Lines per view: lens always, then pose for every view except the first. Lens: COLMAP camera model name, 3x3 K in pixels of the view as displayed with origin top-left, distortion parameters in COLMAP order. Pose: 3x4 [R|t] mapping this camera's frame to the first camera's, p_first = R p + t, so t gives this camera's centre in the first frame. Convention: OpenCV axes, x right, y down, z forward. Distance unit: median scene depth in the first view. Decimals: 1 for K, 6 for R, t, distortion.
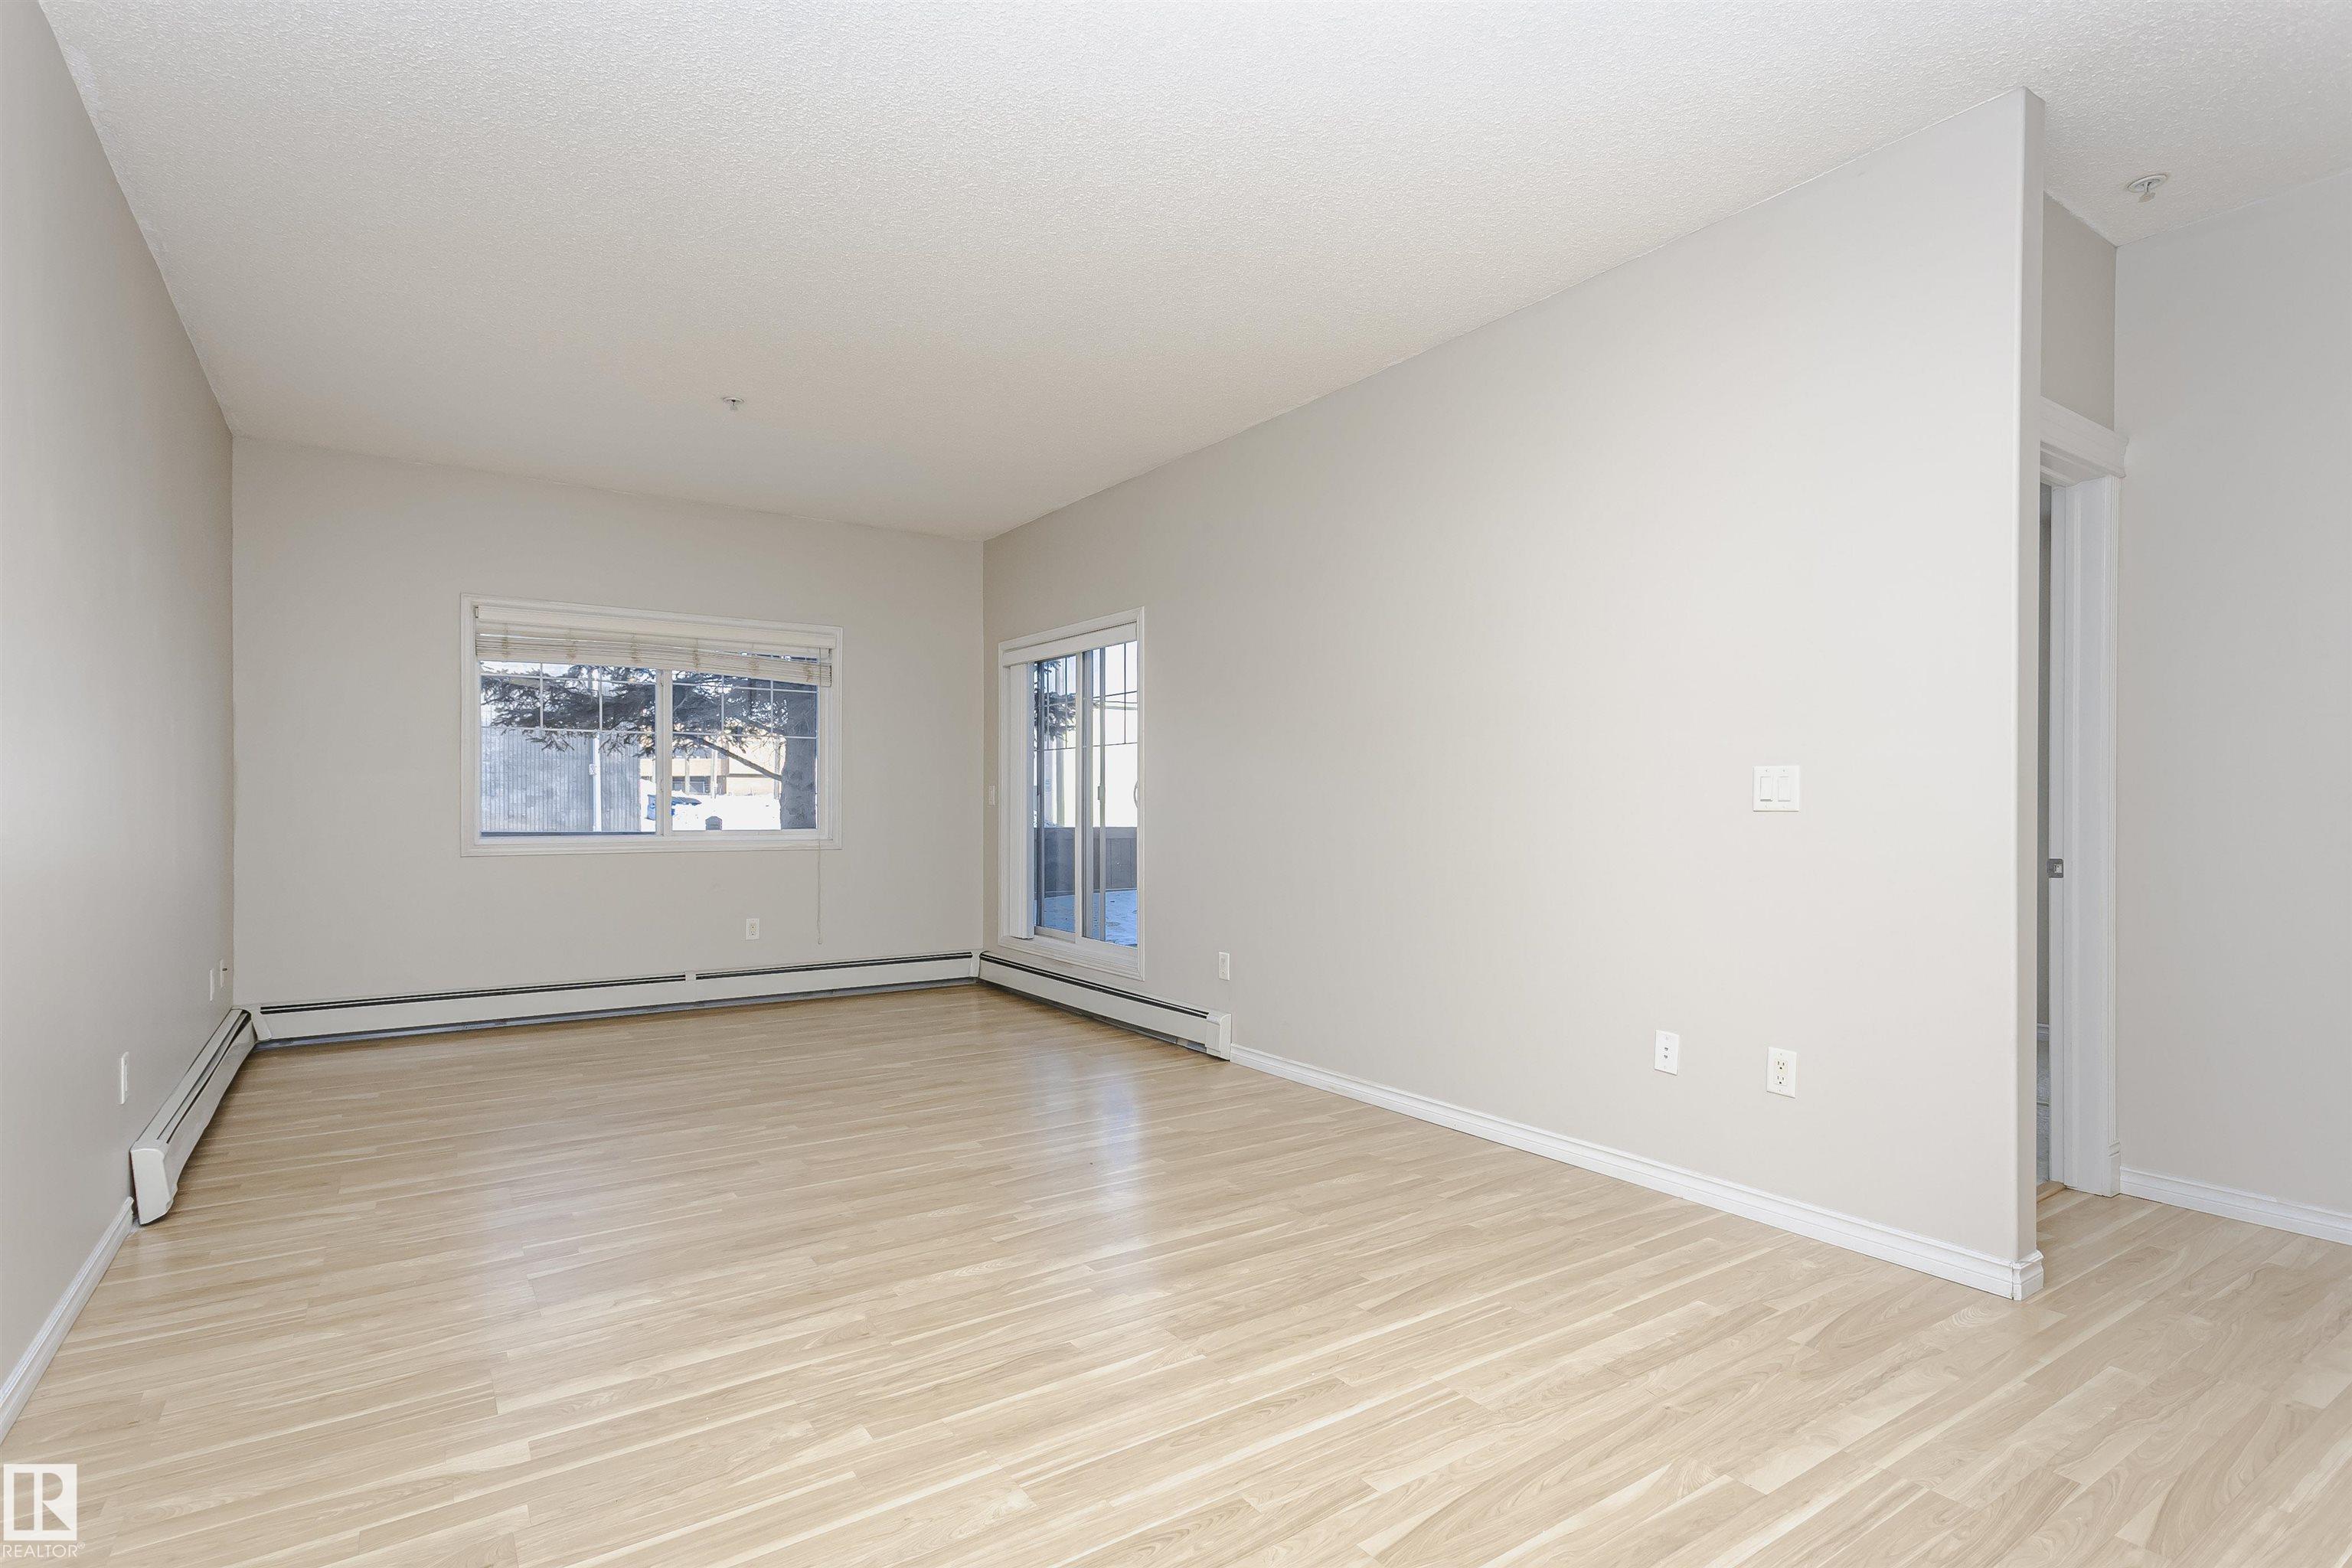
lens RADIAL K [[1142.0, 0, 1174.7], [0, 1142.0, 794.5], [0, 0, 1]] dist [-0.003997, -0.000526]
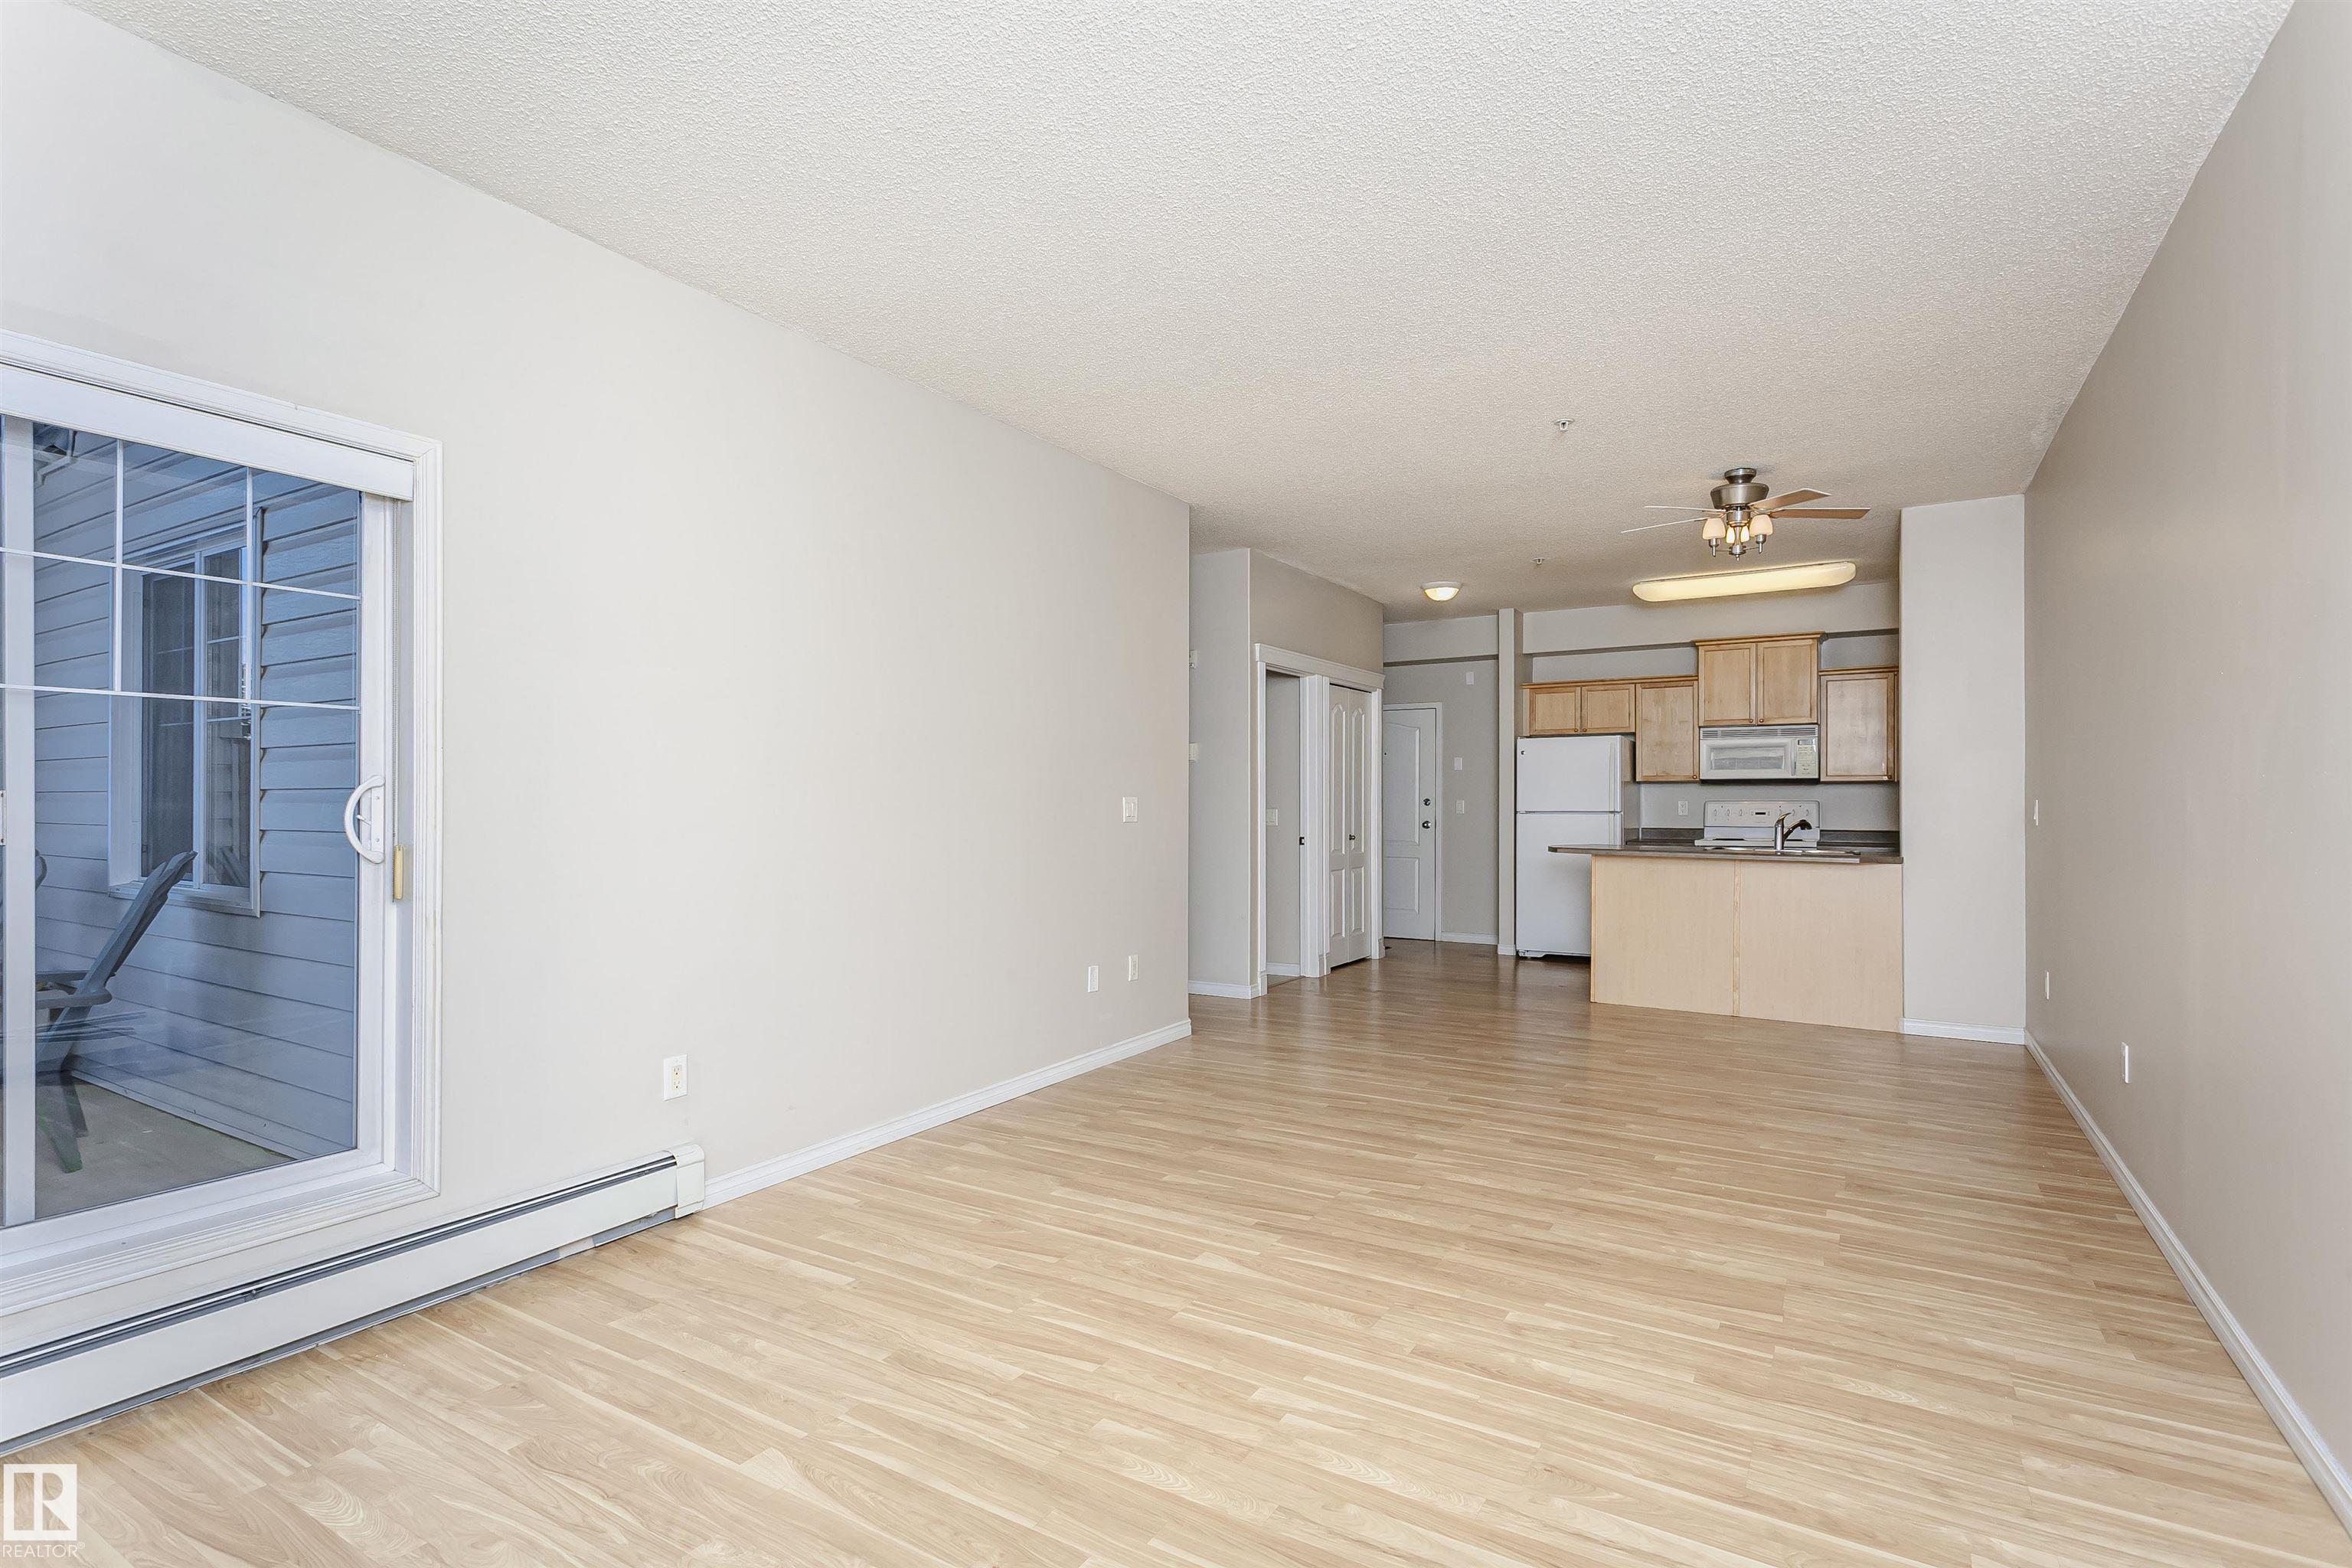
lens RADIAL K [[1142.0, 0, 1176.7], [0, 1142.0, 791.3], [0, 0, 1]] dist [-0.003997, -0.000526]
pose [[-0.414507, 0.005442, 0.910030, -1.187287], [-0.004174, 0.999960, -0.007881, -0.014895], [-0.910036, -0.007065, -0.414468, 1.796593]]
